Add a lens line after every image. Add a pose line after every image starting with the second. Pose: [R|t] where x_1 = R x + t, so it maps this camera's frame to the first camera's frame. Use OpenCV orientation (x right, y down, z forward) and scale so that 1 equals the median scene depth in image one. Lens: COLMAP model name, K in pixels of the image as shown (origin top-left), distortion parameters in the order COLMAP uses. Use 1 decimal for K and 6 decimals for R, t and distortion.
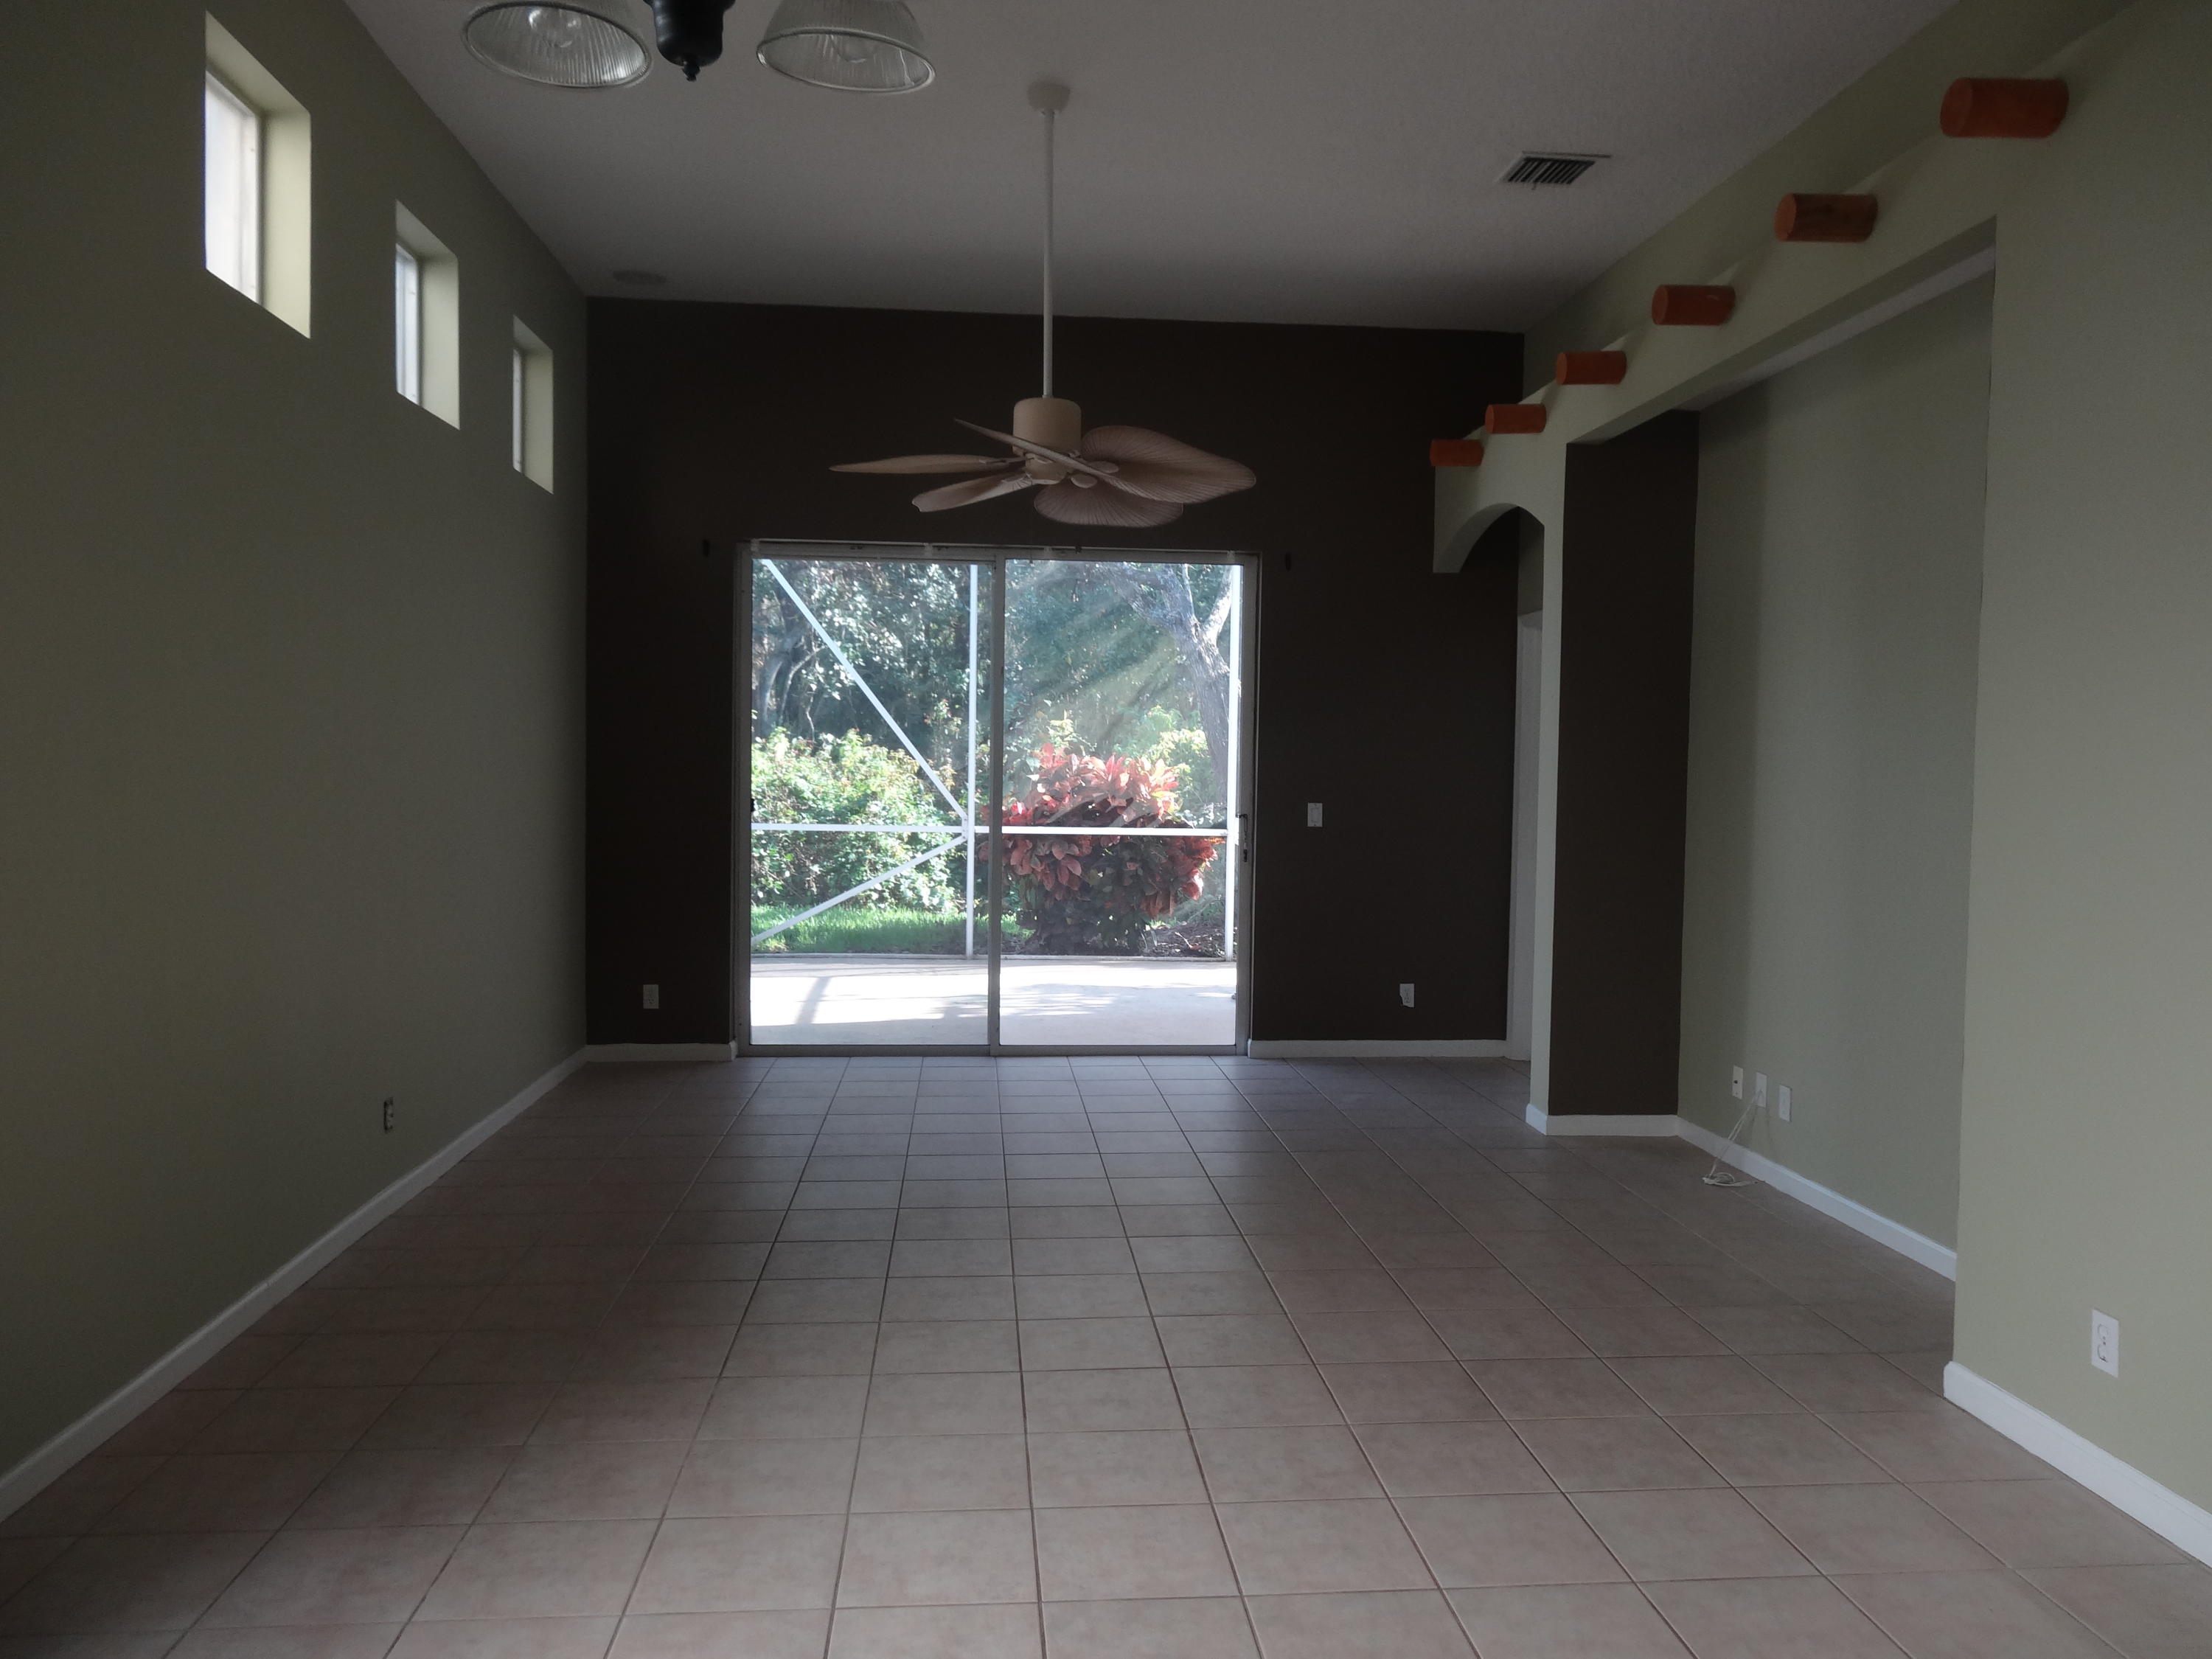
lens RADIAL K [[1628.0, 0, 1101.5], [0, 1628.0, 827.9], [0, 0, 1]] dist [-0.001934, -0.000129]
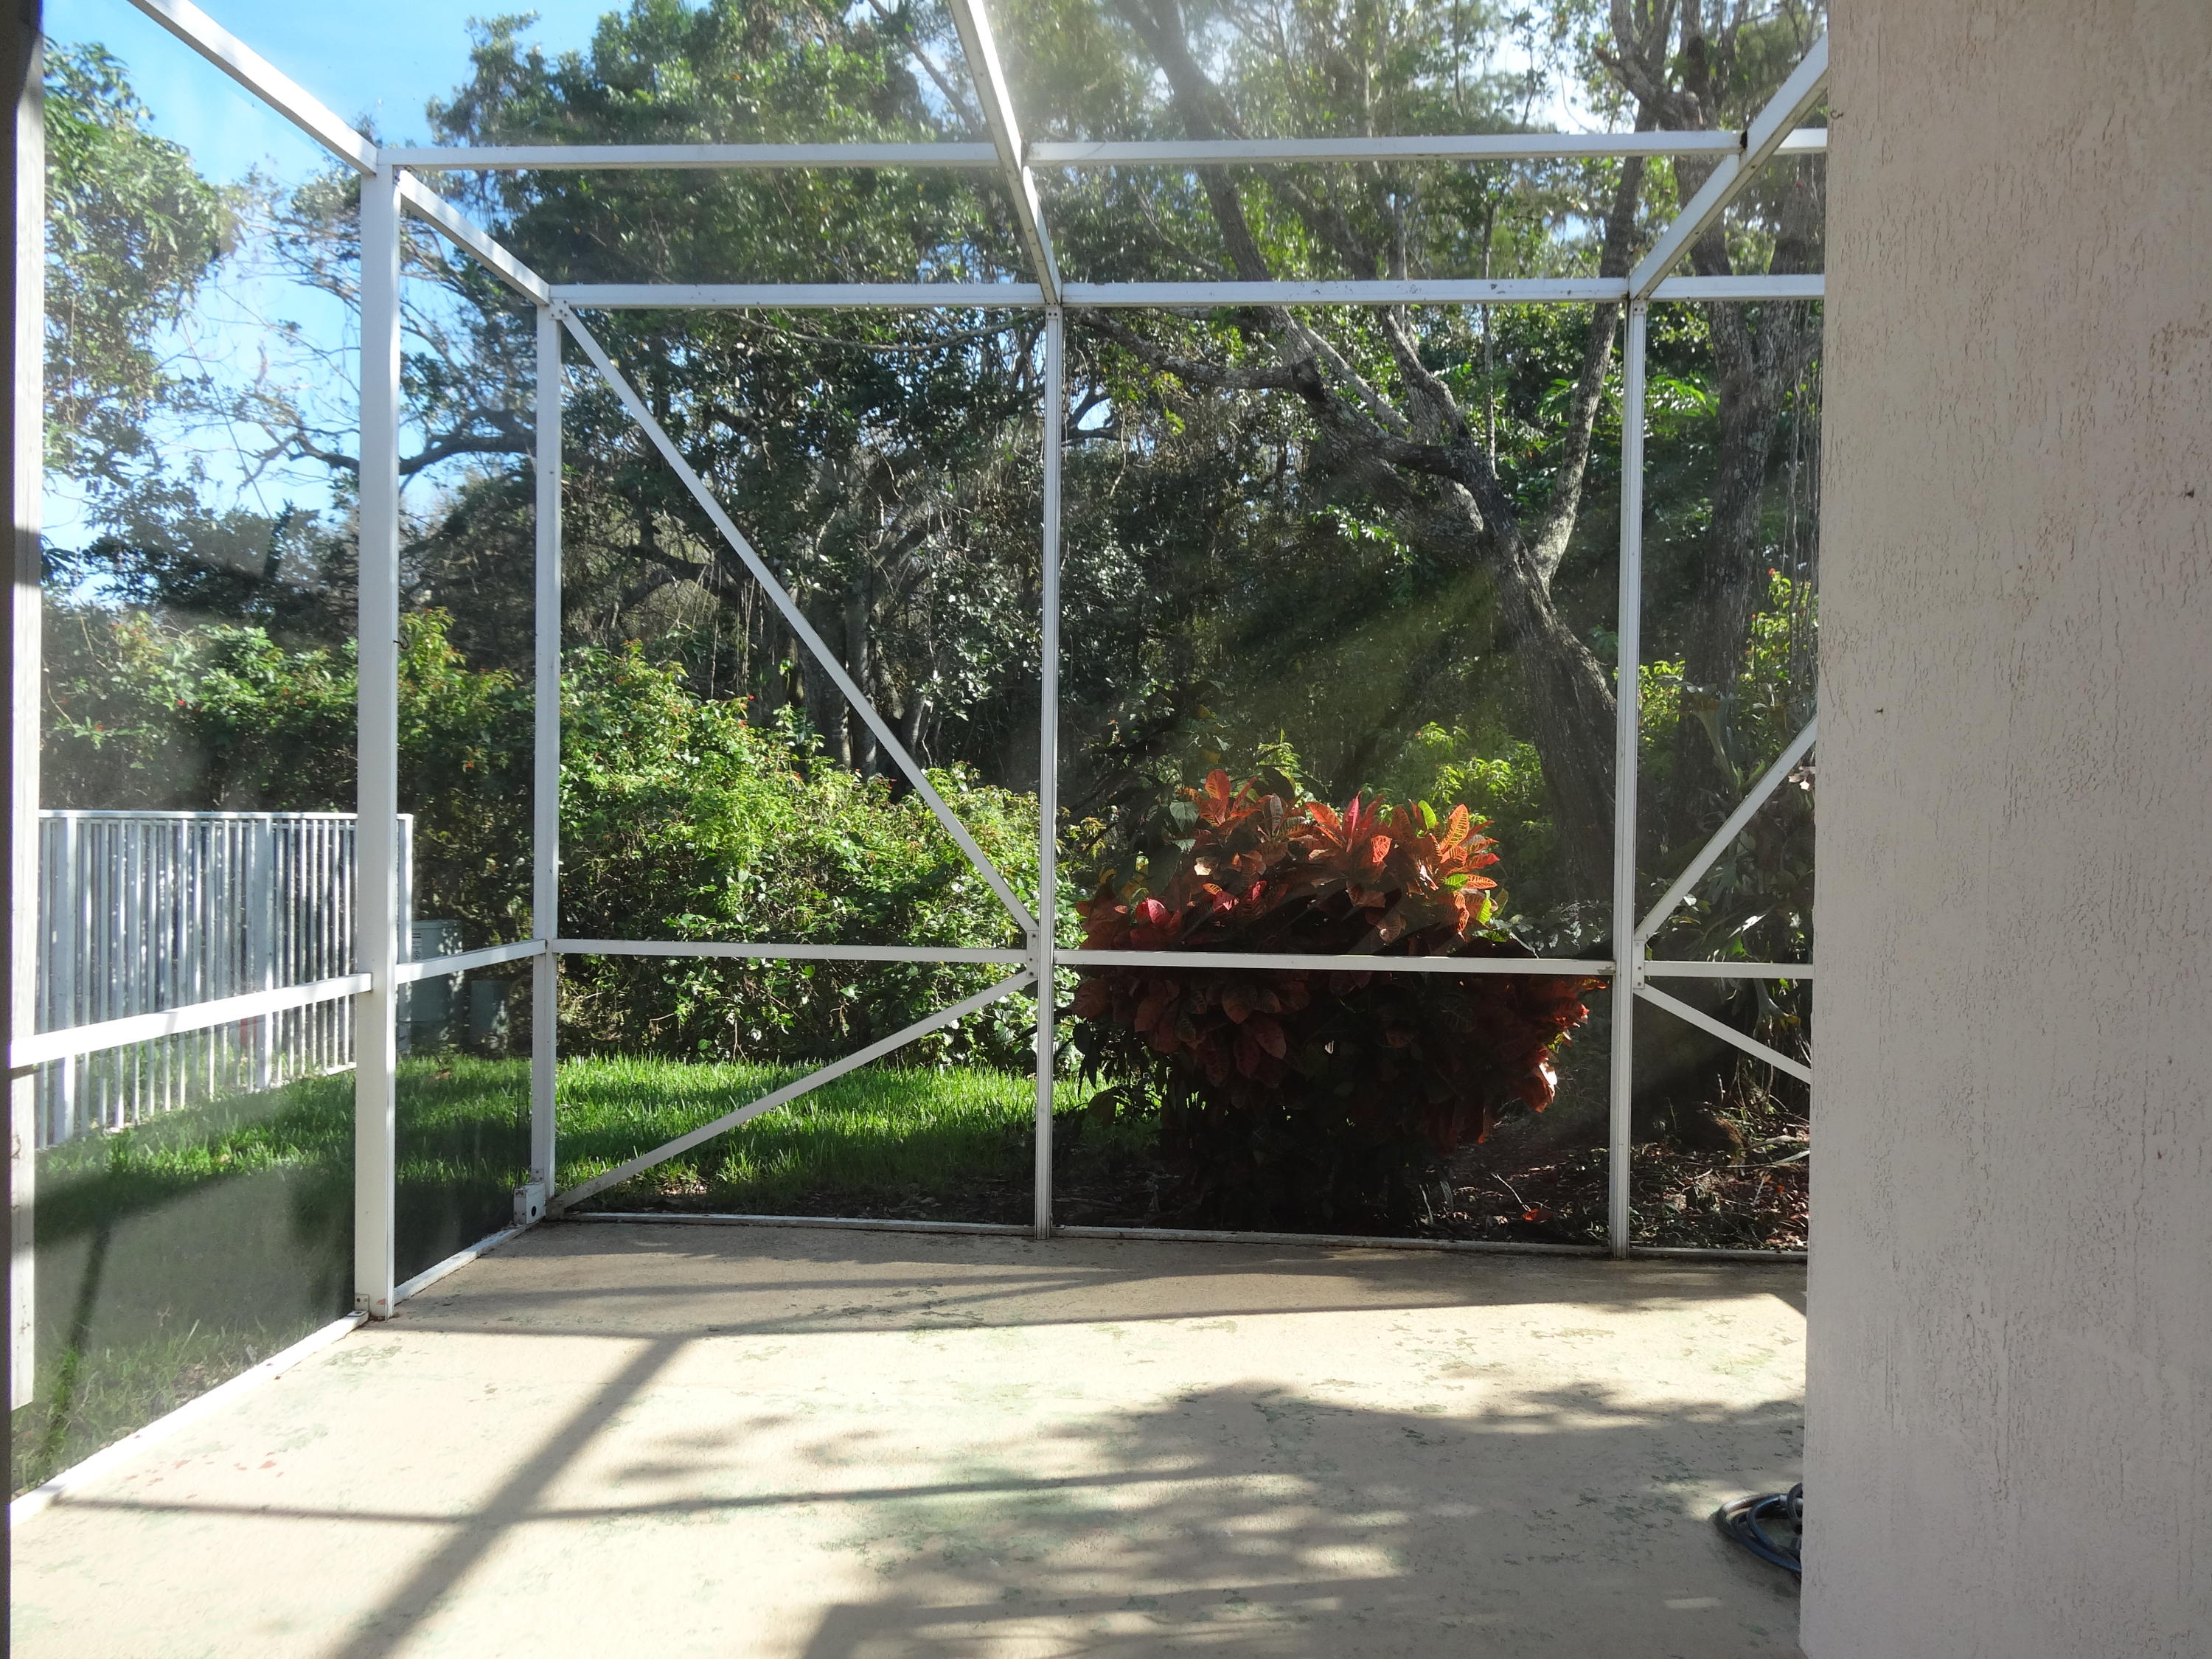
lens RADIAL K [[1628.0, 0, 1106.4], [0, 1628.0, 816.8], [0, 0, 1]] dist [-0.001934, -0.000129]
pose [[0.988653, -0.000577, -0.150219, 0.005533], [-0.004909, 0.999334, -0.036145, -0.018931], [0.150140, 0.036472, 0.987992, 0.462654]]
